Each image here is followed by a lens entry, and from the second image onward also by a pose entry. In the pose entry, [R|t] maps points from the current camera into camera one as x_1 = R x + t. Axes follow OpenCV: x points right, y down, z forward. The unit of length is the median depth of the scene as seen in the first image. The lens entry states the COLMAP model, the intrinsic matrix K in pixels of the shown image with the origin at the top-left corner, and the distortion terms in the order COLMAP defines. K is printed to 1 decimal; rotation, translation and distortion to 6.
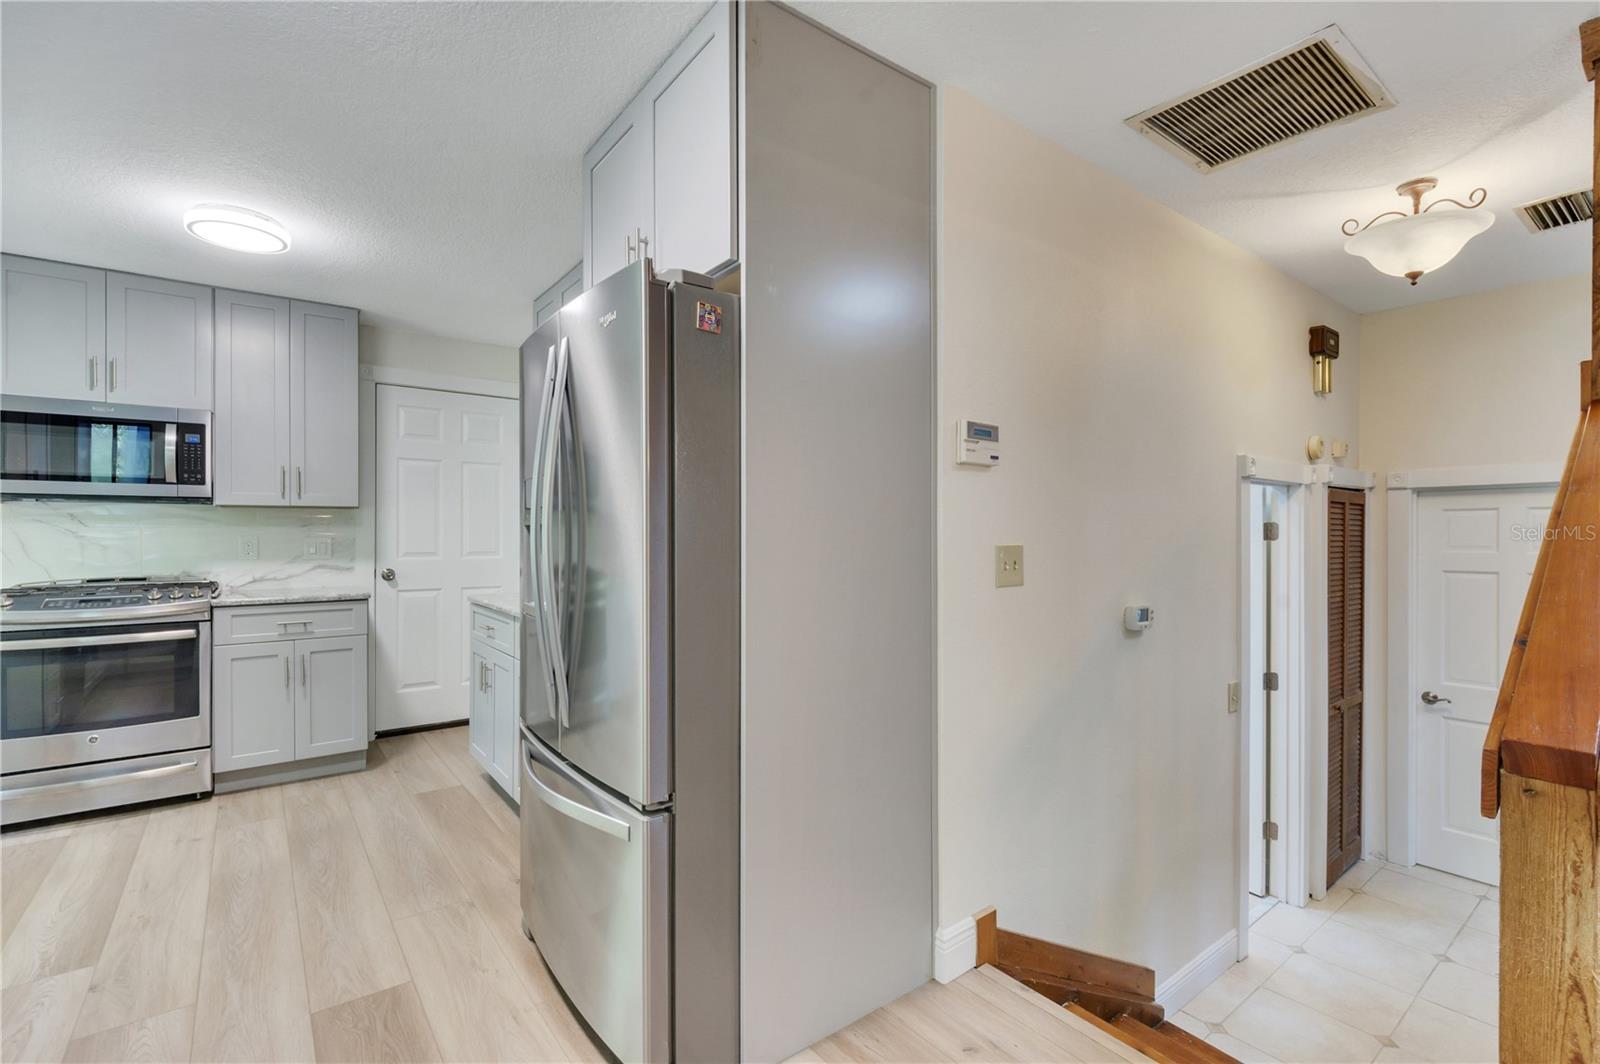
lens RADIAL K [[718.6, 0, 800.0], [0, 718.6, 532.0], [0, 0, 1]] dist [-0.001105, -0.000075]
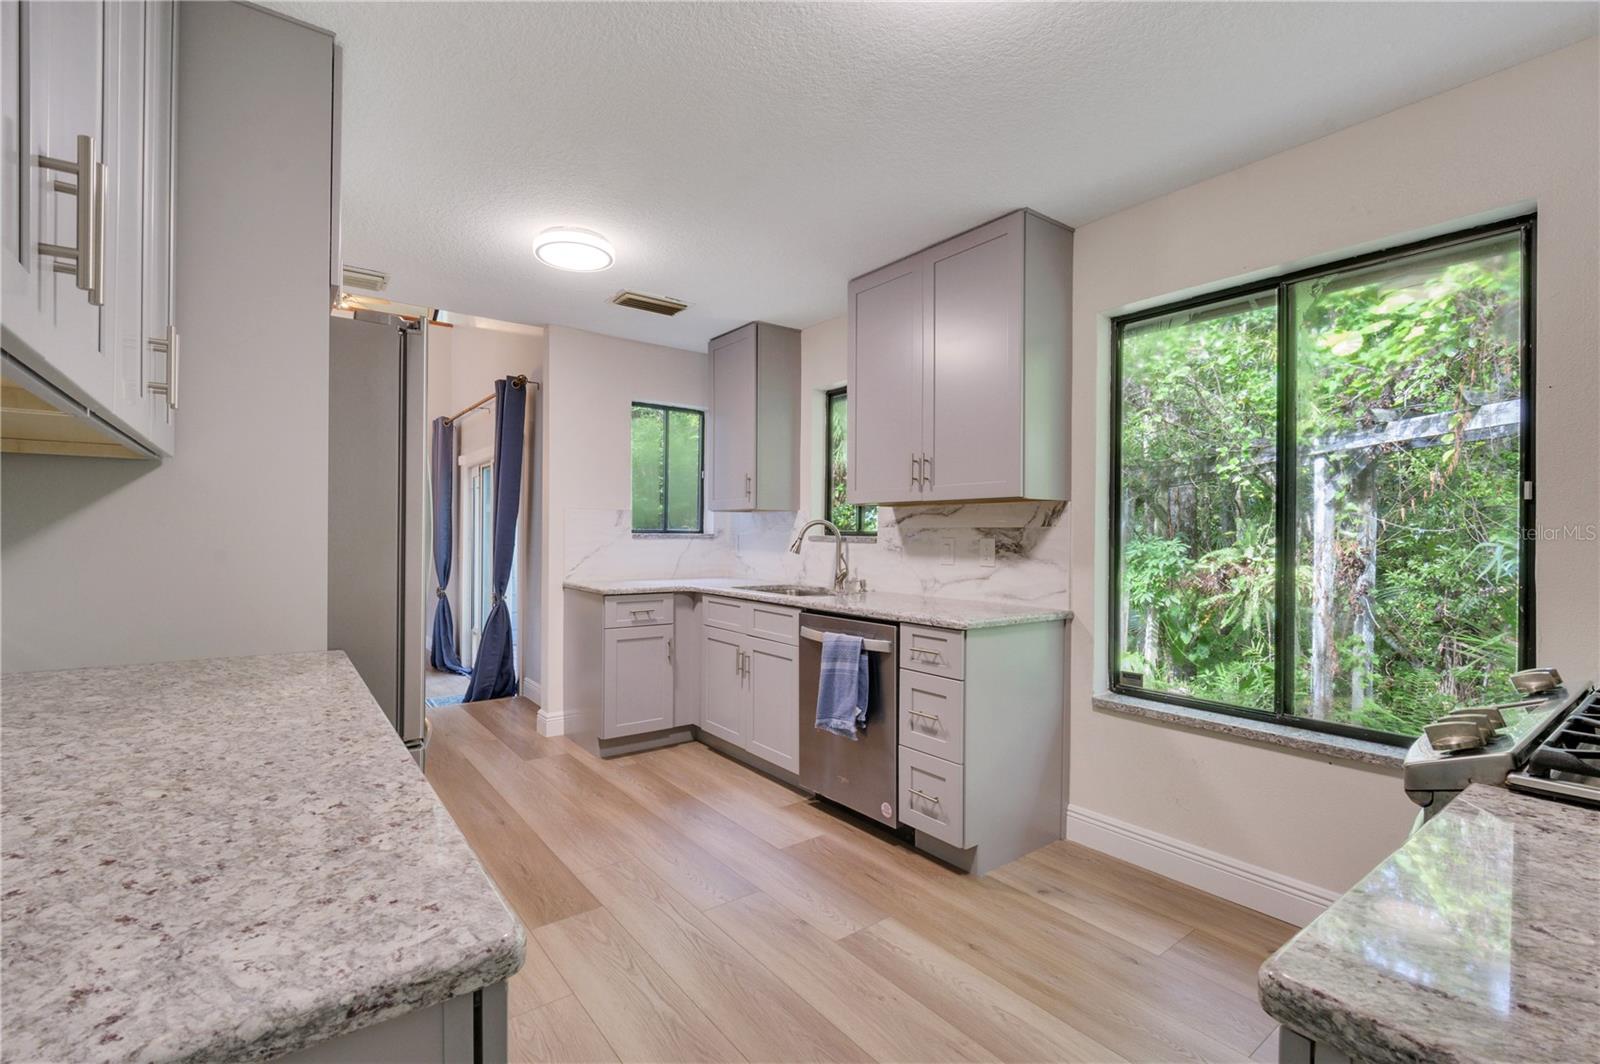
lens RADIAL K [[711.0, 0, 793.7], [0, 711.0, 530.3], [0, 0, 1]] dist [0.001235, -0.000031]
pose [[-0.999937, -0.006662, 0.009007, -0.558297], [-0.006737, 0.999943, -0.008282, 0.004887], [-0.008951, -0.008342, -0.999925, 1.236008]]
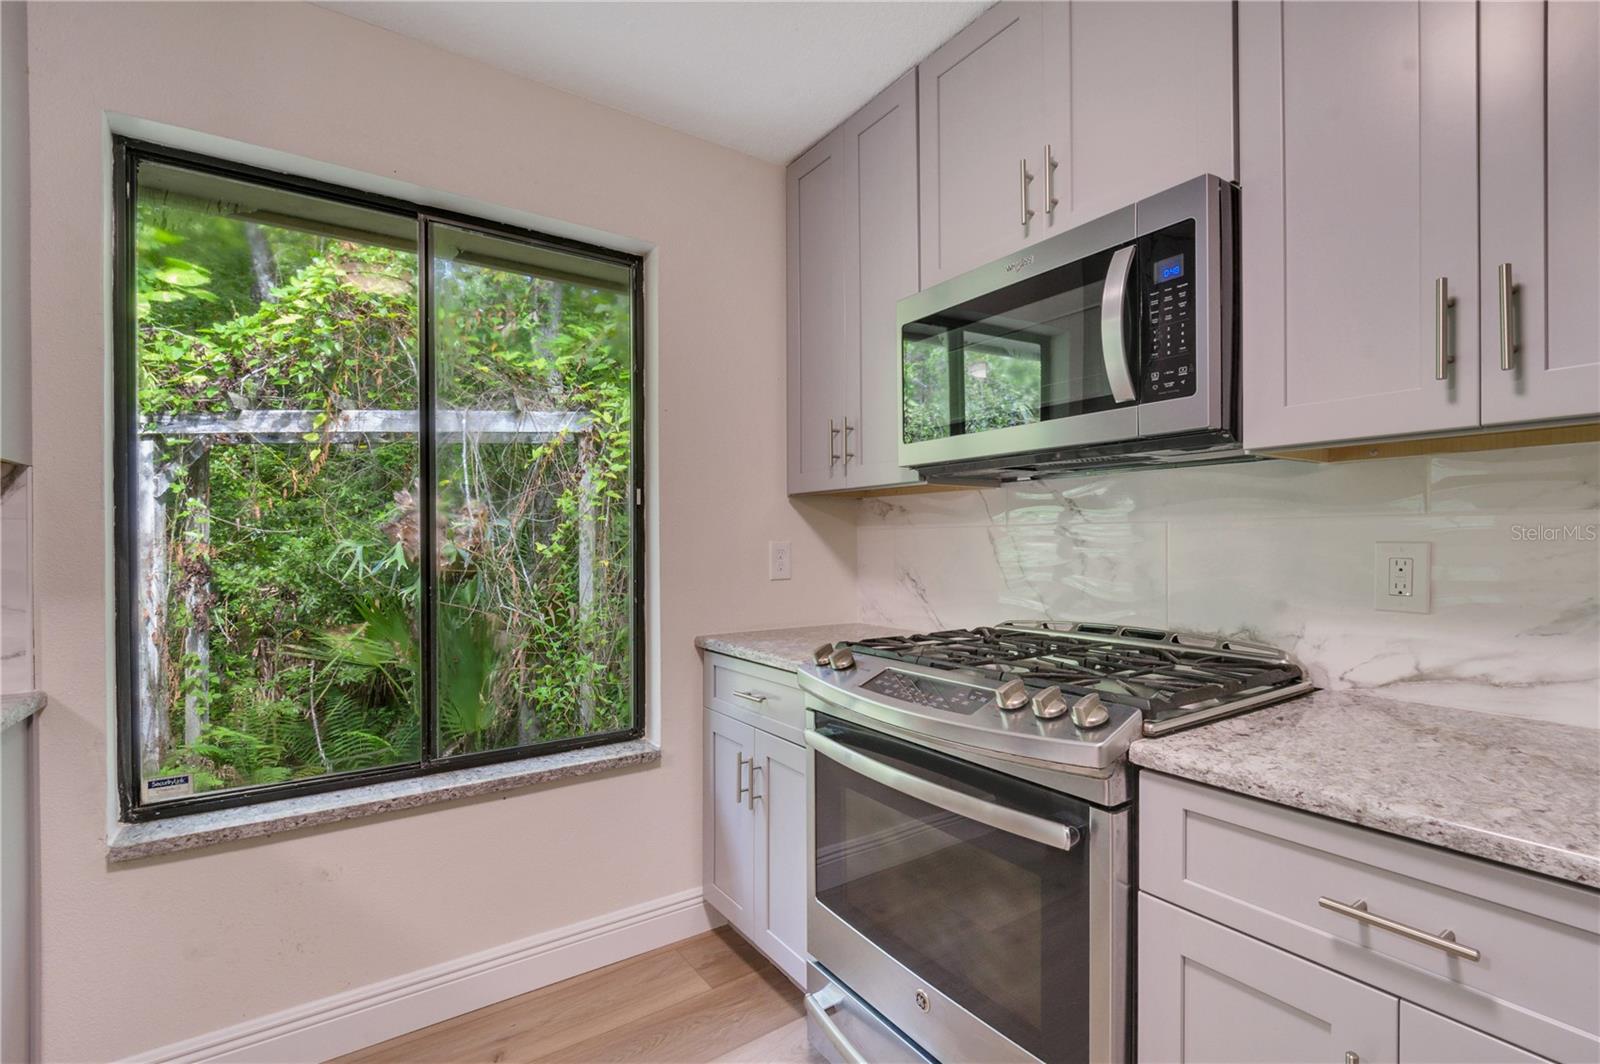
lens RADIAL K [[722.3, 0, 805.3], [0, 722.3, 539.7], [0, 0, 1]] dist [-0.001017, -0.000500]
pose [[-0.046524, 0.000433, -0.998917, -0.485359], [0.003877, 0.999992, 0.000253, 0.004830], [0.998910, -0.003861, -0.046525, 0.854287]]
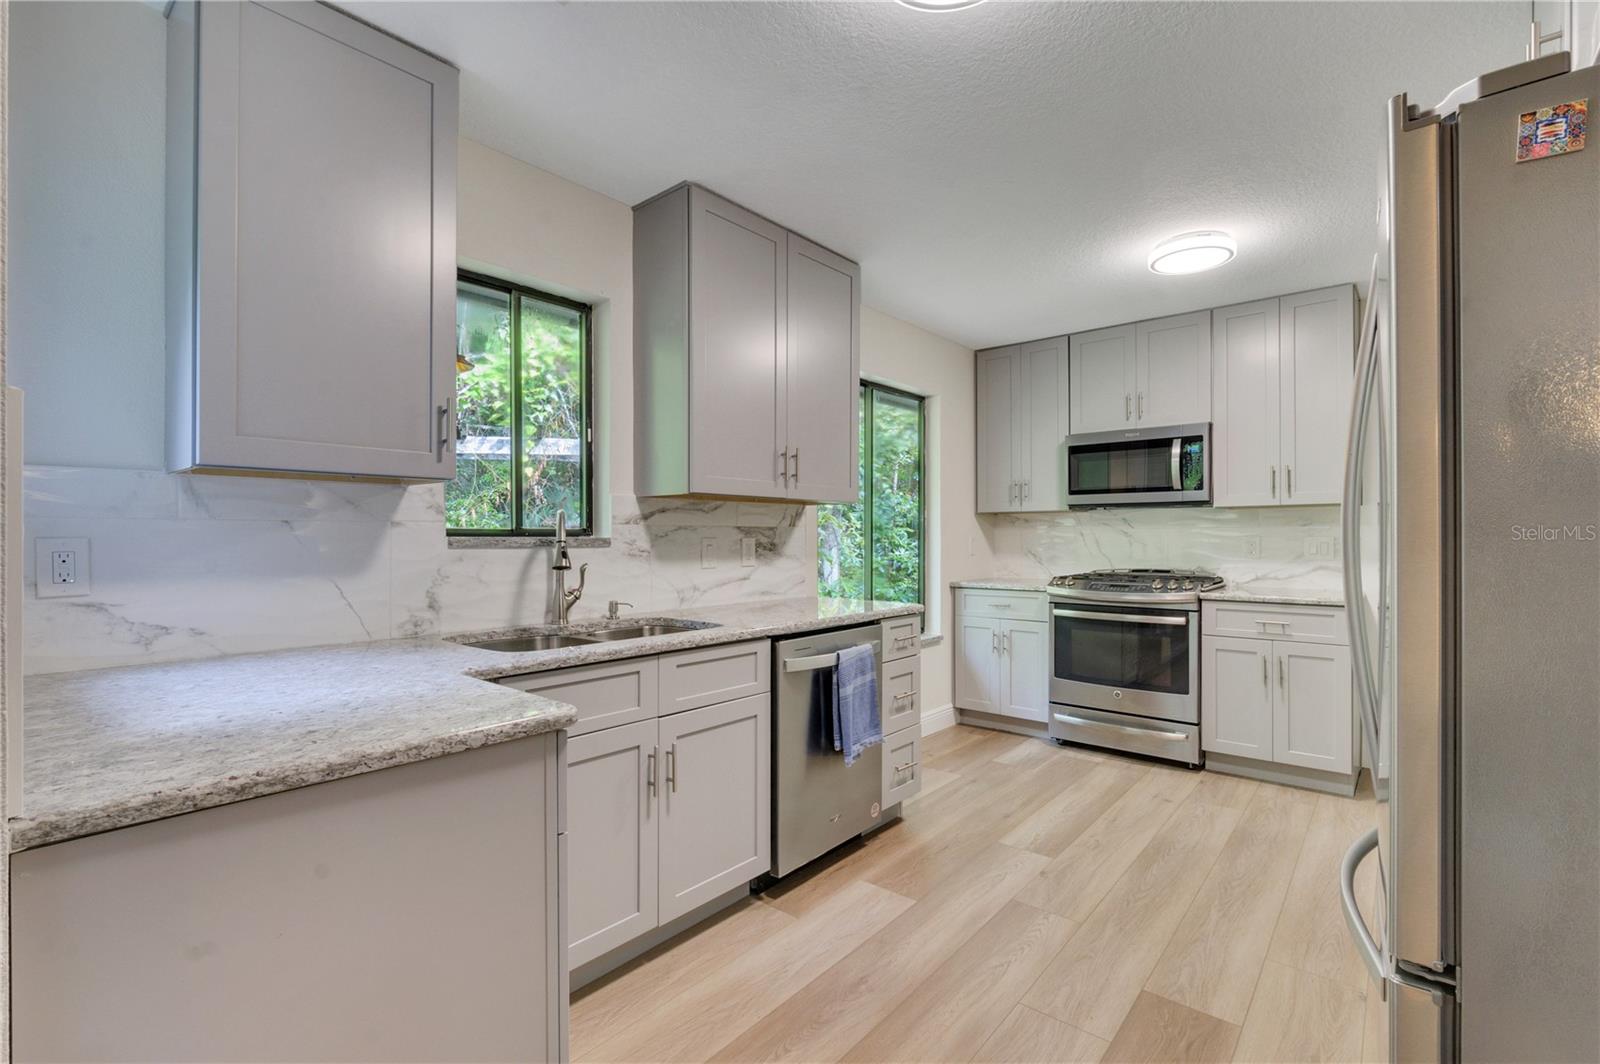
lens RADIAL K [[724.0, 0, 808.8], [0, 724.0, 534.1], [0, 0, 1]] dist [-0.003337, -0.000770]
pose [[0.223274, -0.000702, -0.974756, 0.131652], [0.003282, 0.999995, 0.000031, 0.001701], [0.974750, -0.003206, 0.223275, 0.158478]]
